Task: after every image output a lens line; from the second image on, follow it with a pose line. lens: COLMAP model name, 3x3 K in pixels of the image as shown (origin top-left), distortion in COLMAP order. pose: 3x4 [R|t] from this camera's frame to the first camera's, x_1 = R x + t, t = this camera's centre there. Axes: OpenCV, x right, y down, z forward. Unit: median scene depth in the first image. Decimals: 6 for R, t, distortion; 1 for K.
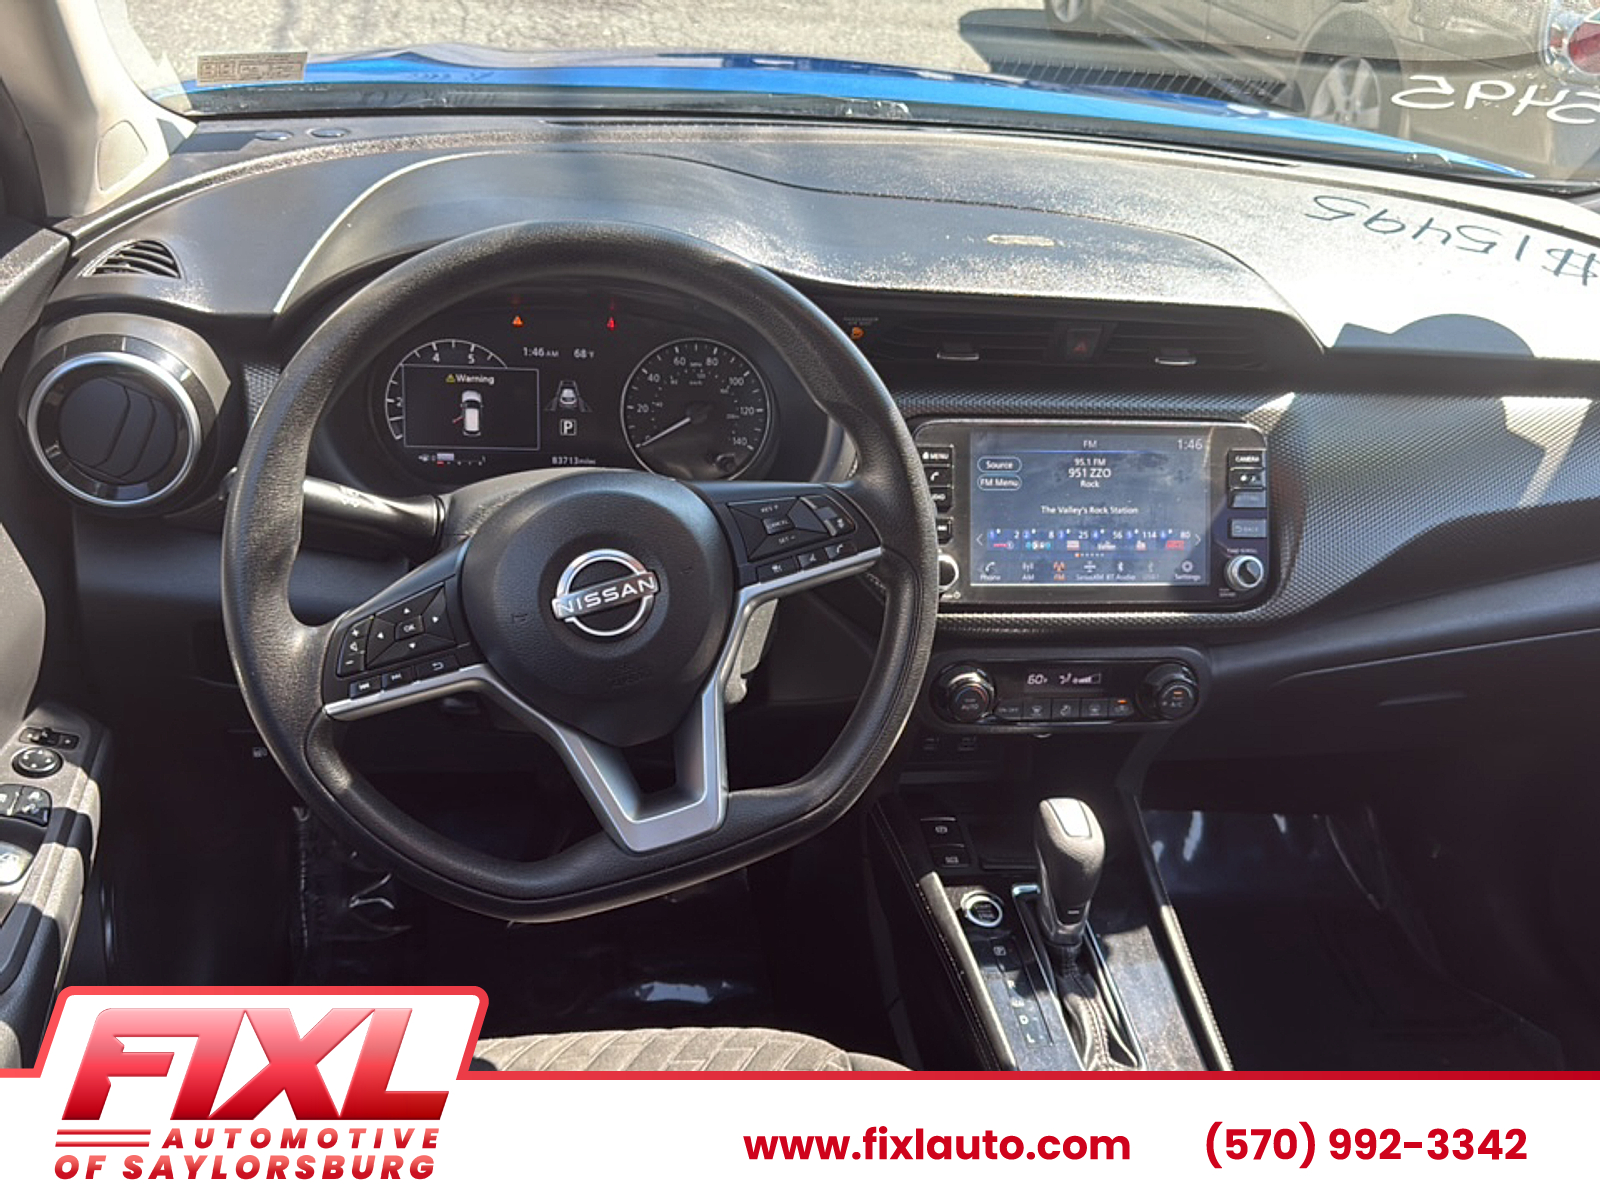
lens RADIAL K [[1449.9, 0, 800.0], [0, 1449.9, 600.0], [0, 0, 1]] dist [0.169505, -0.427946]
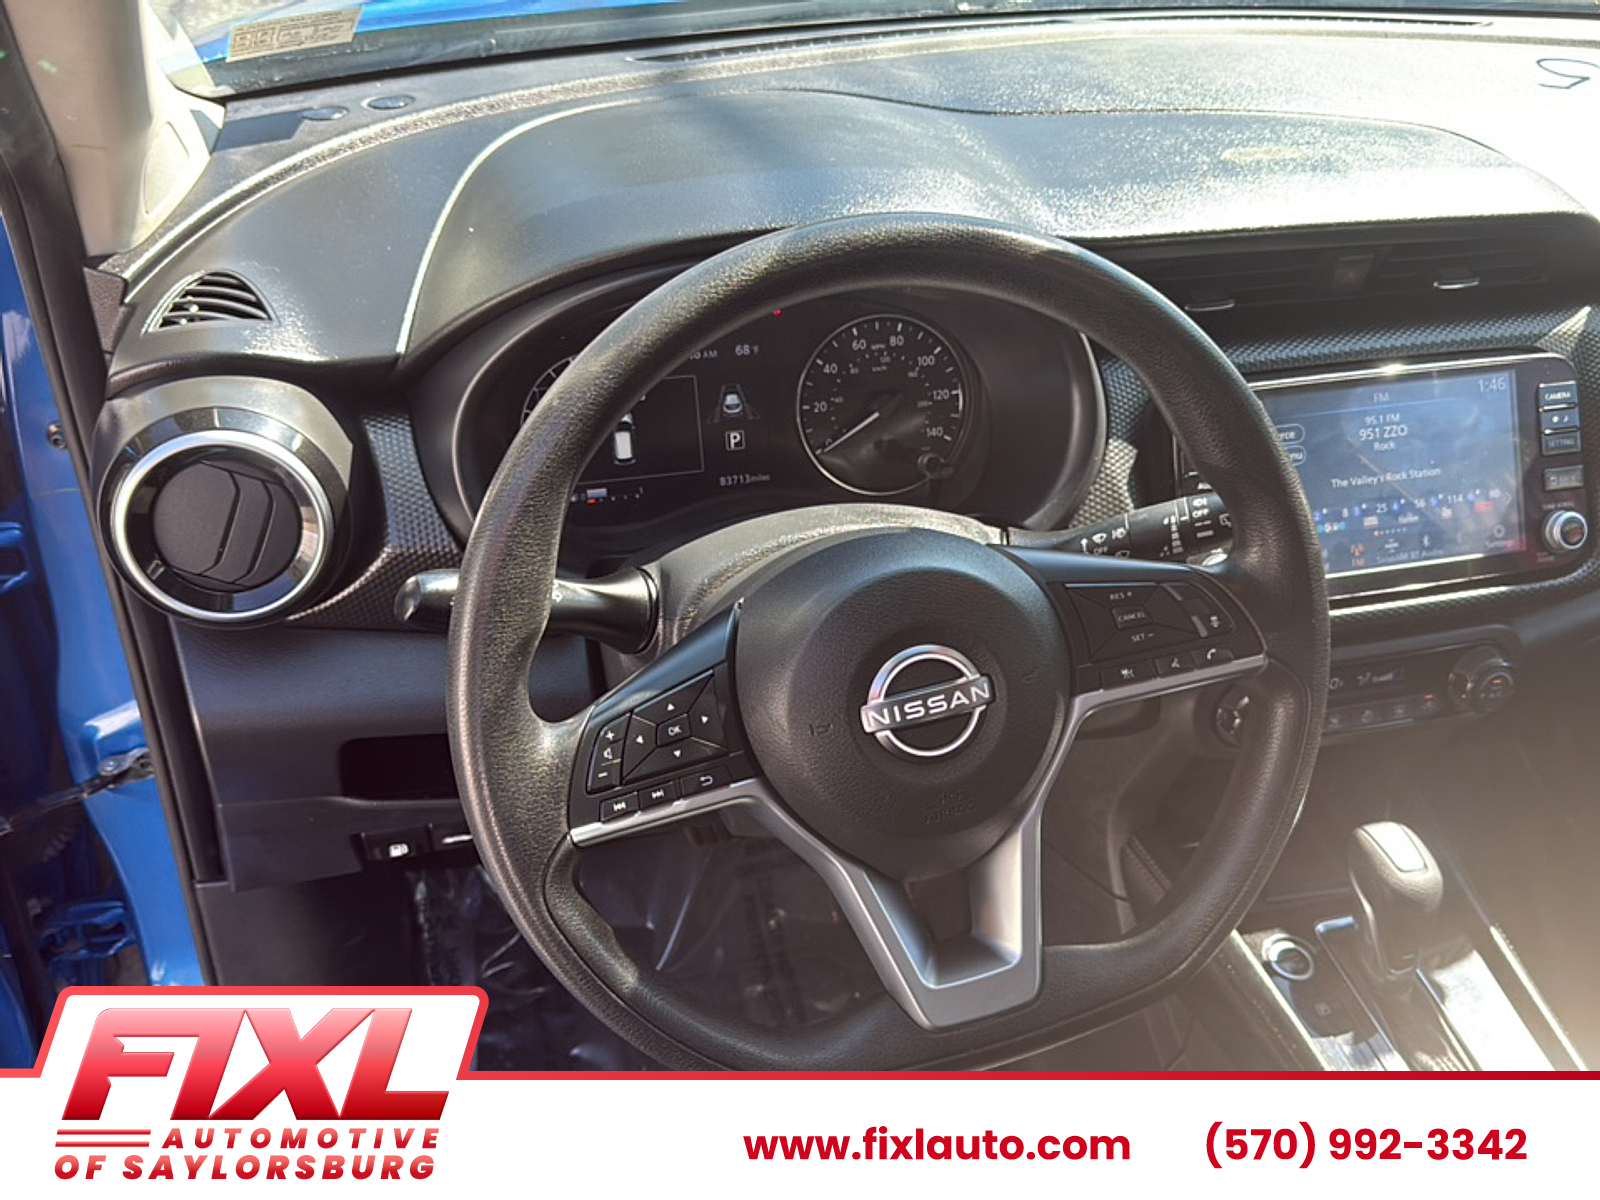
lens RADIAL K [[1449.9, 0, 800.0], [0, 1449.9, 600.0], [0, 0, 1]] dist [0.169505, -0.427946]
pose [[0.993960, -0.107034, 0.024250, -0.156263], [0.104873, 0.991458, 0.077536, -0.090857], [-0.032341, -0.074524, 0.996695, 0.172512]]
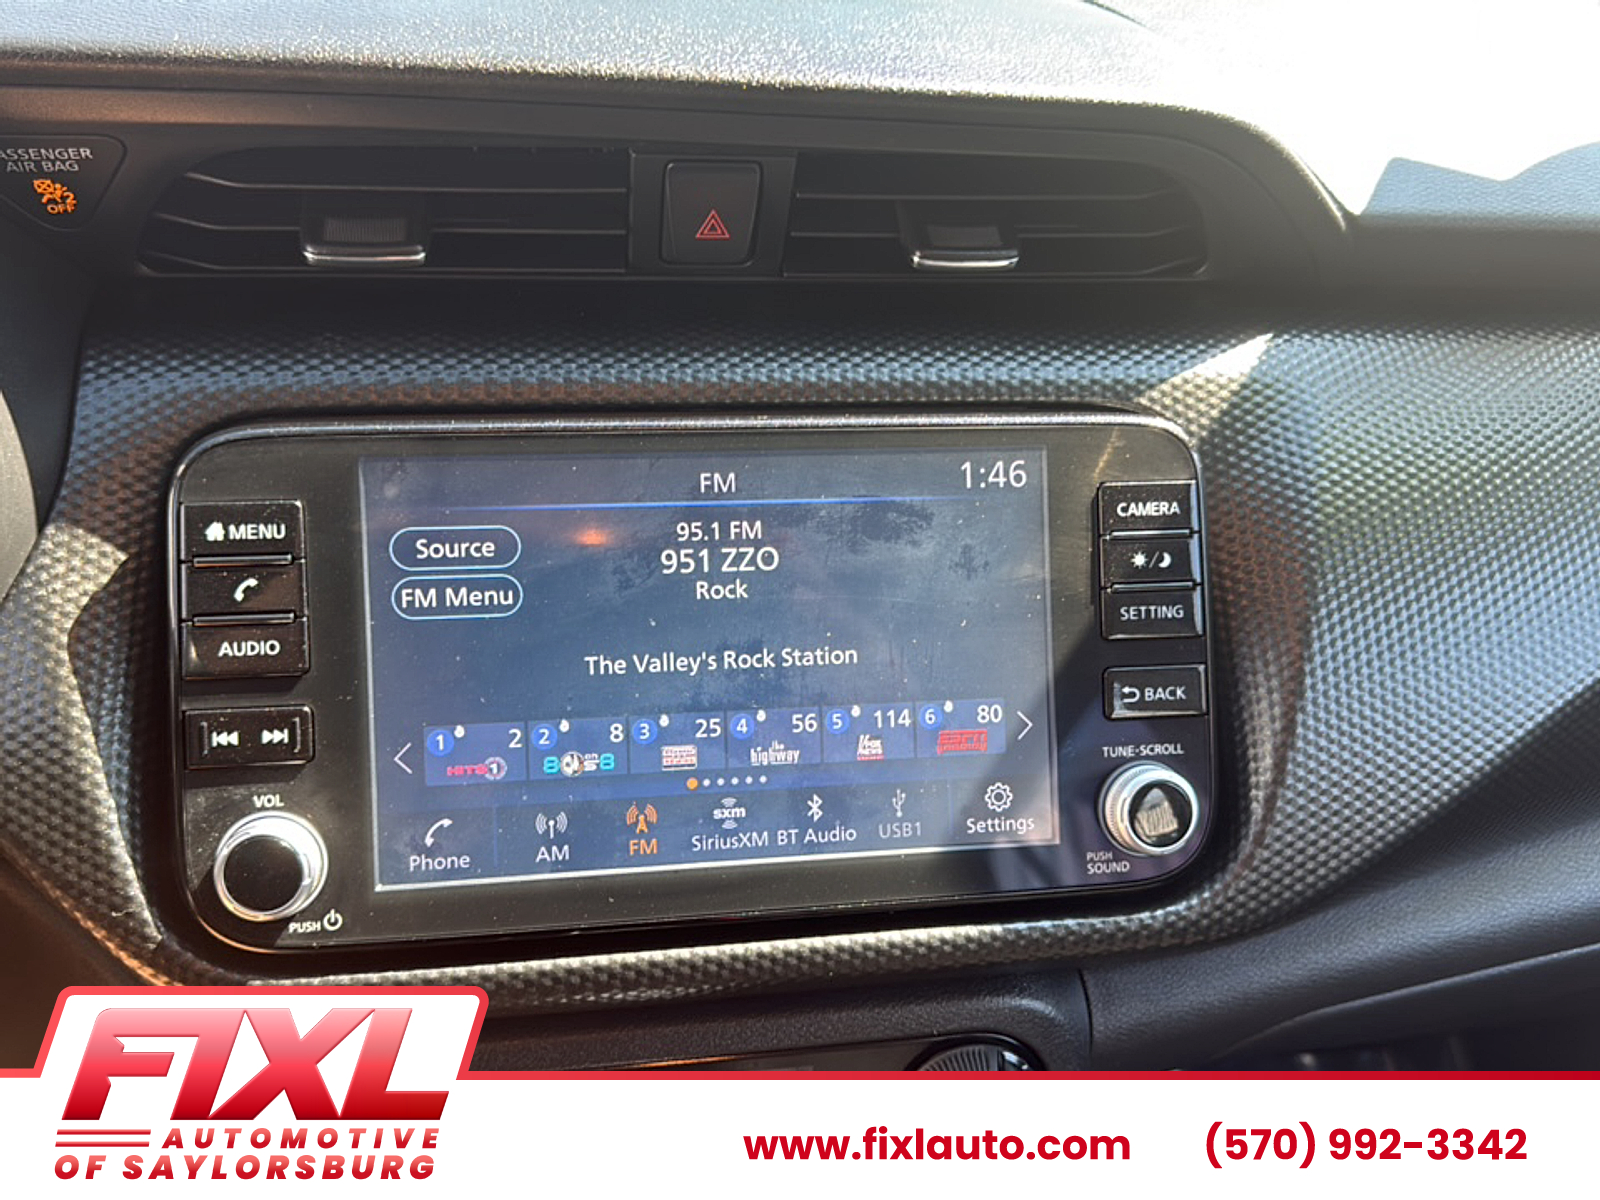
lens RADIAL K [[1449.9, 0, 800.0], [0, 1449.9, 600.0], [0, 0, 1]] dist [0.169505, -0.427946]
pose [[0.999170, -0.029007, -0.028597, 0.225402], [0.029159, 0.999563, 0.004938, -0.077040], [0.028442, -0.005768, 0.999579, 0.622035]]
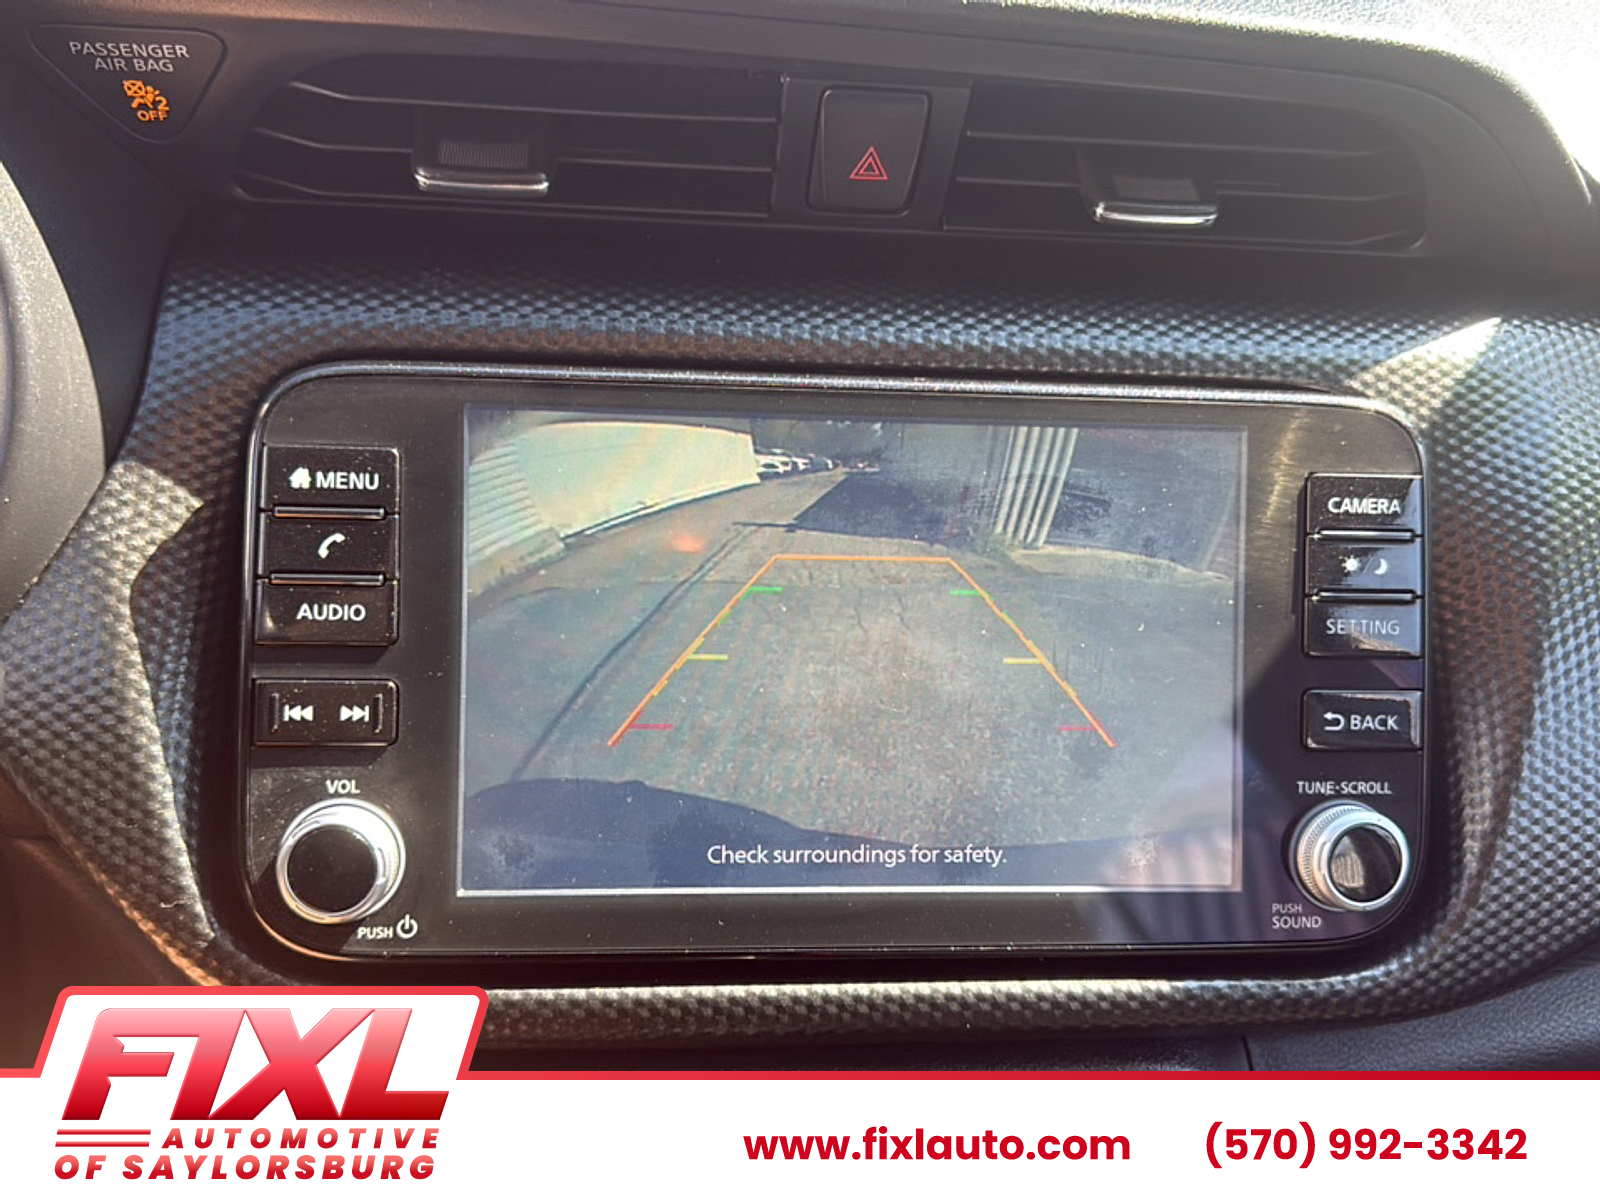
lens RADIAL K [[1449.9, 0, 800.0], [0, 1449.9, 600.0], [0, 0, 1]] dist [0.169505, -0.427946]
pose [[0.996520, 0.020362, -0.080827, 0.207602], [-0.021253, 0.999722, -0.010178, -0.069352], [0.080597, 0.011860, 0.996676, 0.667548]]
